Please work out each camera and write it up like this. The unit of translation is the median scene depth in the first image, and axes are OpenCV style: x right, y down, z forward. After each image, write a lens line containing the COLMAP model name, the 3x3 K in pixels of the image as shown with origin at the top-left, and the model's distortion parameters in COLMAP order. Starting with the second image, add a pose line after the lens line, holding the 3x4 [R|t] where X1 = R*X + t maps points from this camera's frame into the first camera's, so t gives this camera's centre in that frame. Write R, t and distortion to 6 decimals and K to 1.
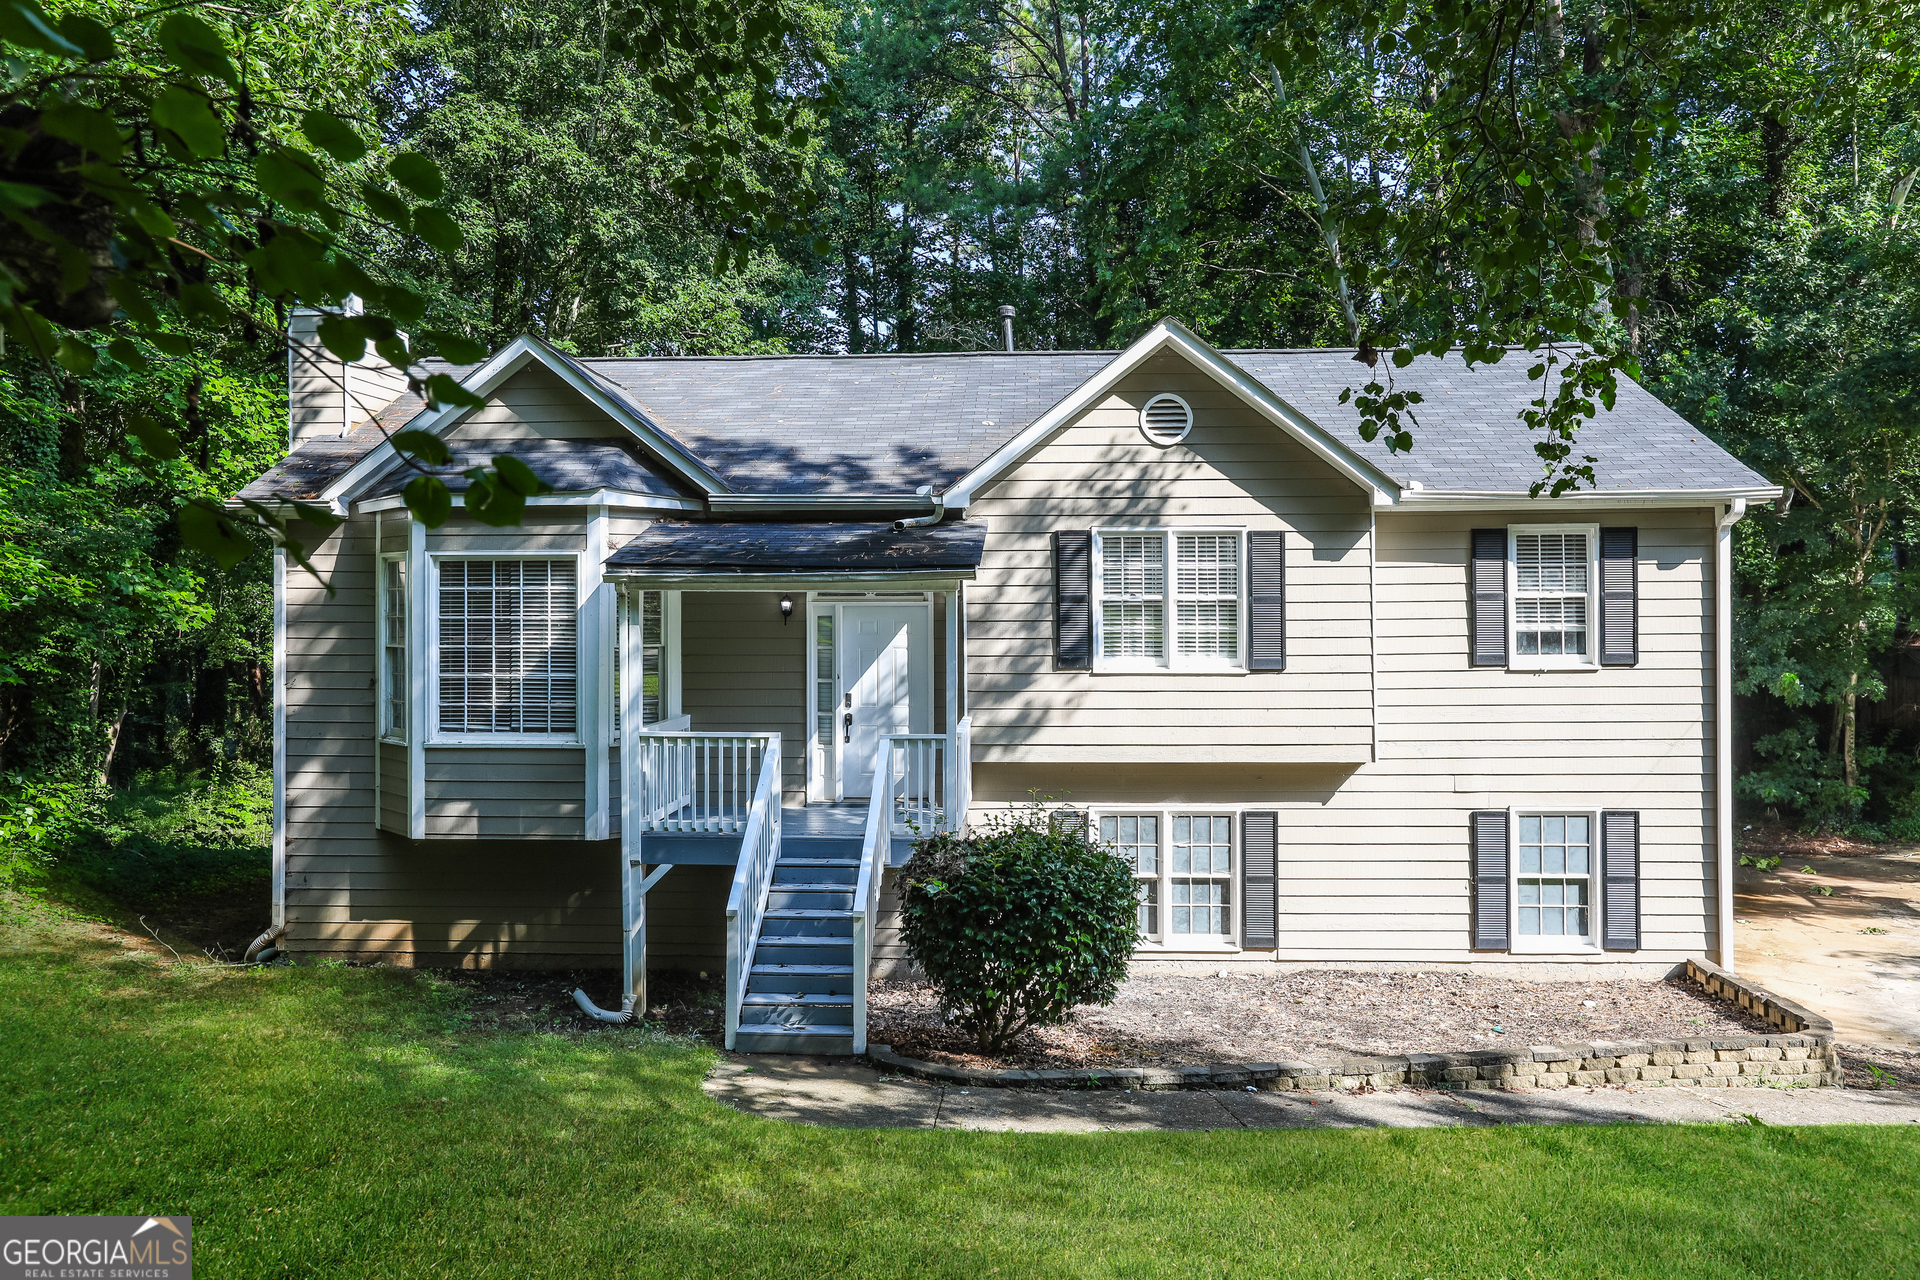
lens RADIAL K [[1420.4, 0, 969.5], [0, 1420.4, 607.3], [0, 0, 1]] dist [-0.007810, 0.015716]
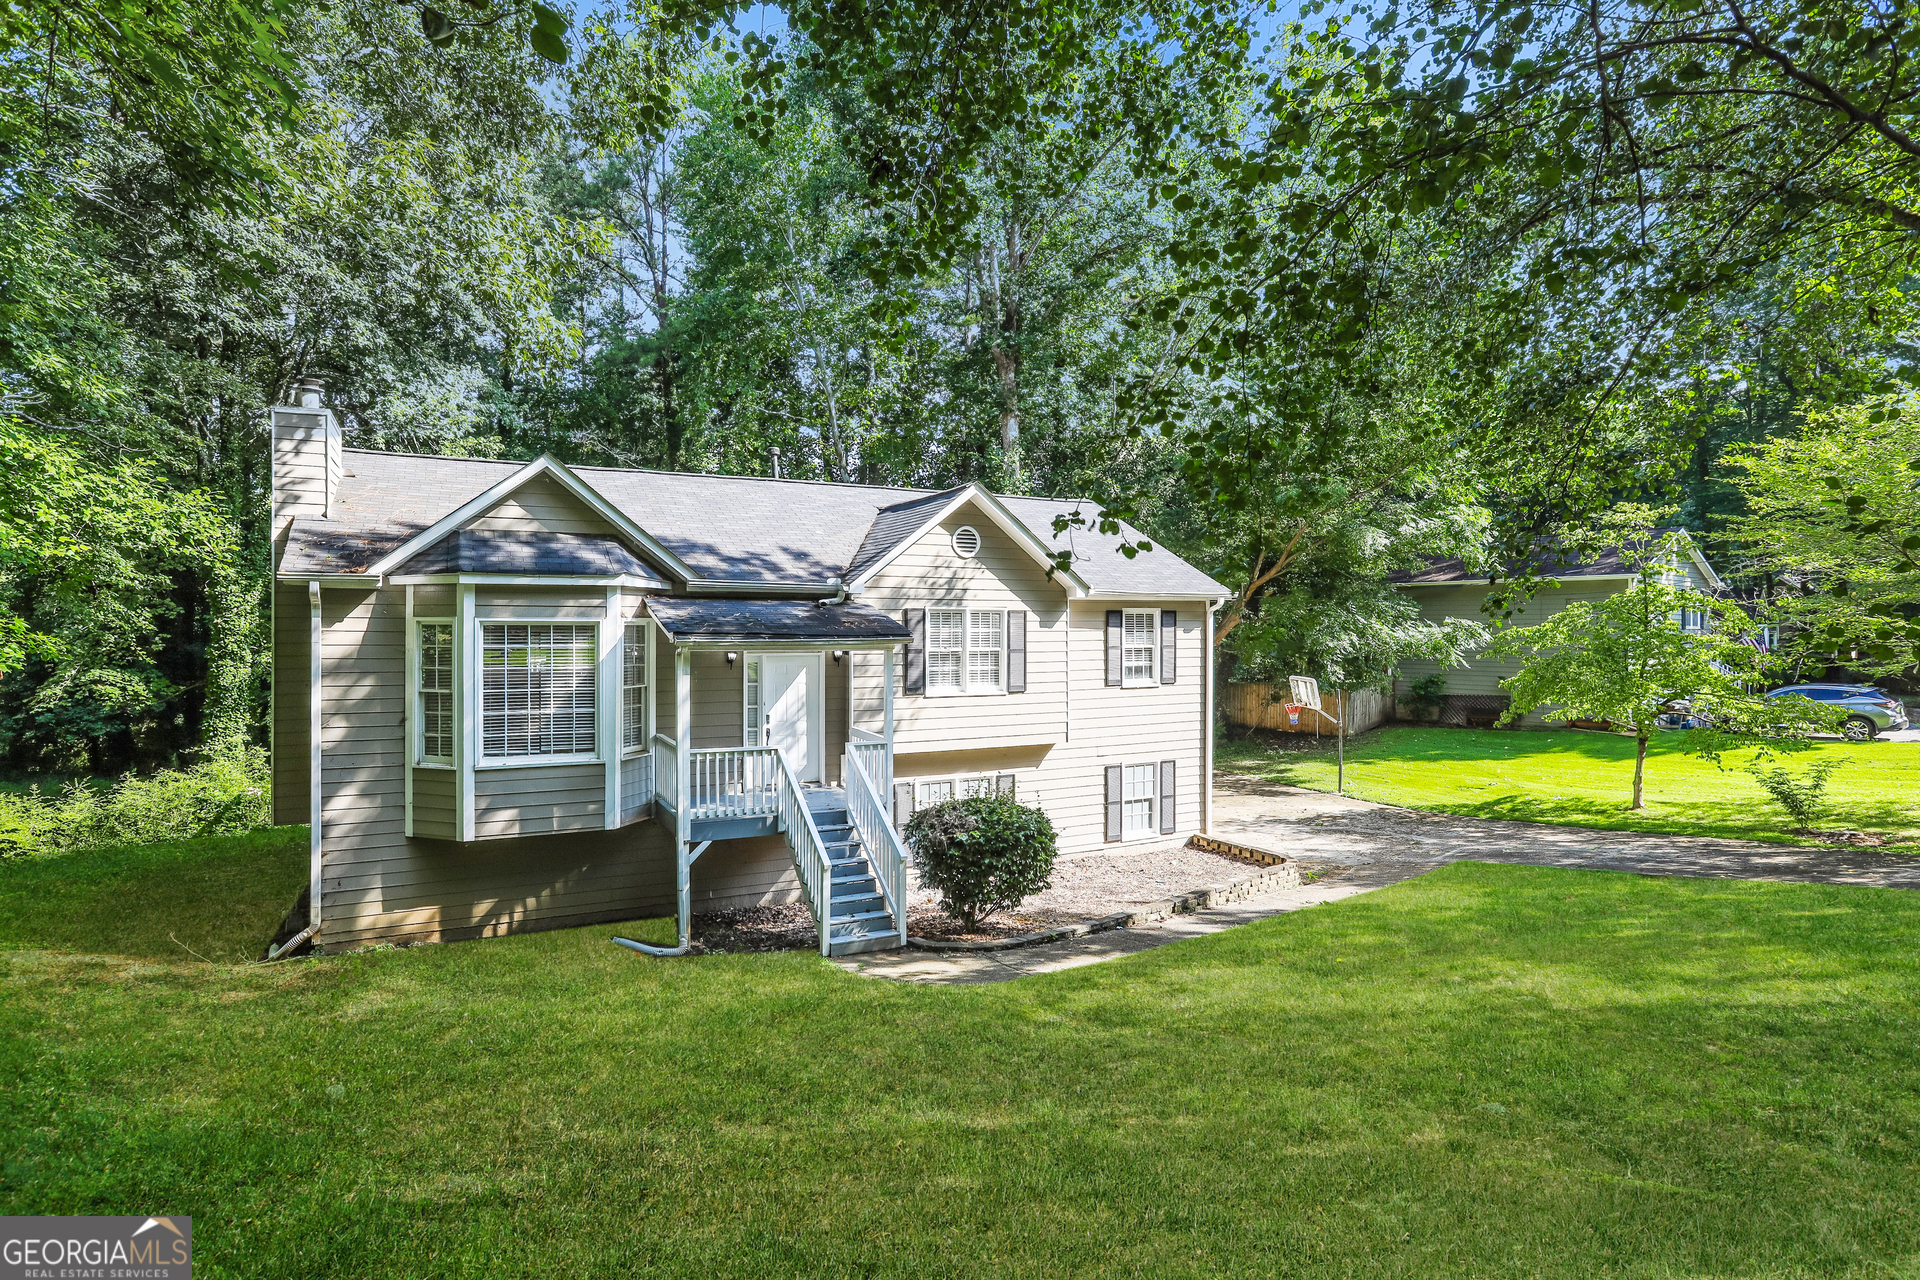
lens RADIAL K [[982.5, 0, 950.5], [0, 982.5, 630.6], [0, 0, 1]] dist [-0.039657, 0.003707]
pose [[0.861226, 0.002645, 0.508215, -0.458275], [-0.006634, 0.999960, 0.006038, -0.035862], [-0.508178, -0.008572, 0.861209, 0.022030]]
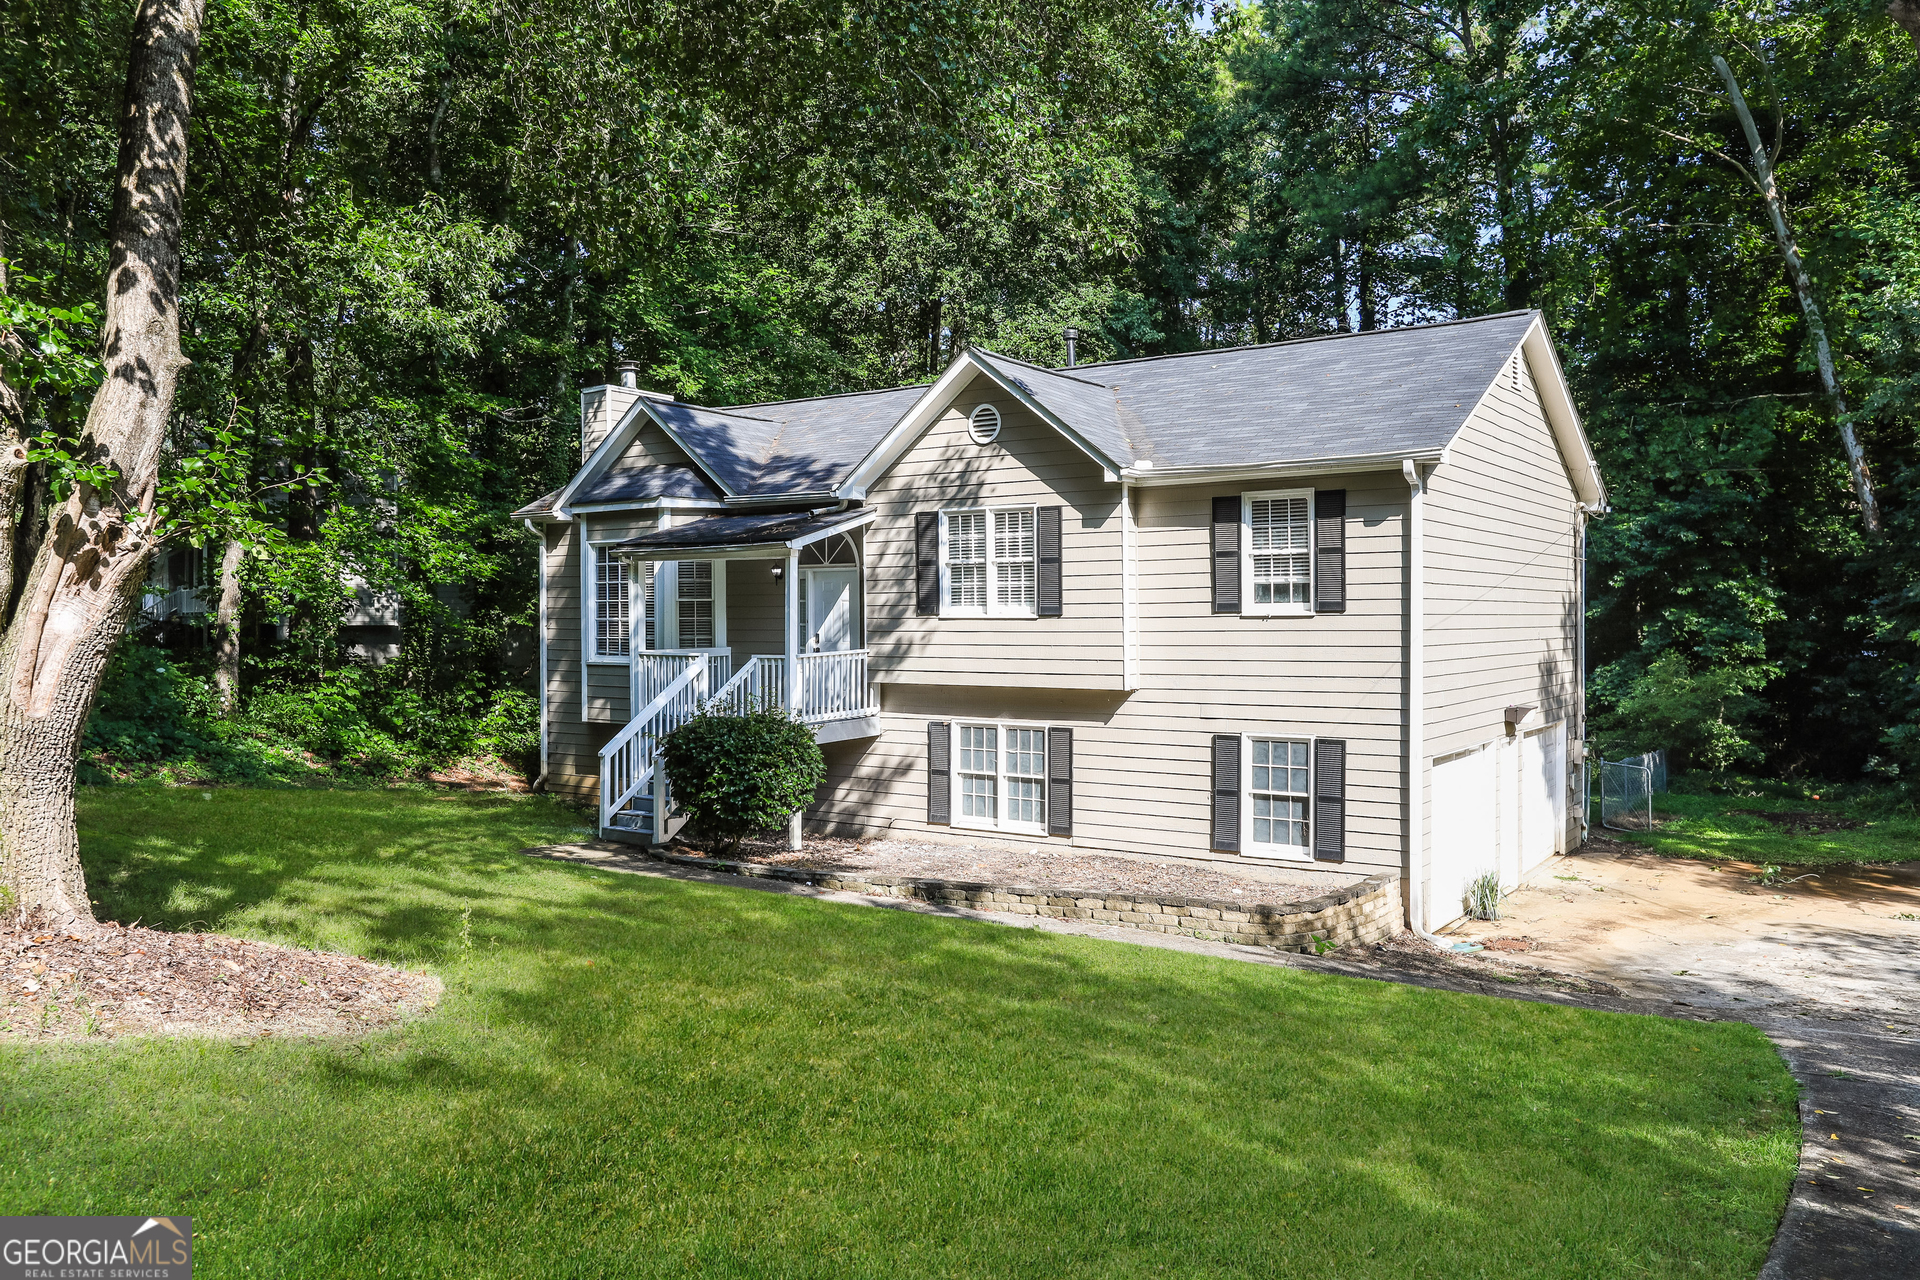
lens RADIAL K [[1420.4, 0, 957.1], [0, 1420.4, 635.2], [0, 0, 1]] dist [-0.007810, 0.015716]
pose [[0.844723, 0.007289, -0.535155, 0.817398], [0.003829, 0.999799, 0.019662, 0.036385], [0.535191, -0.018658, 0.844525, -0.122893]]
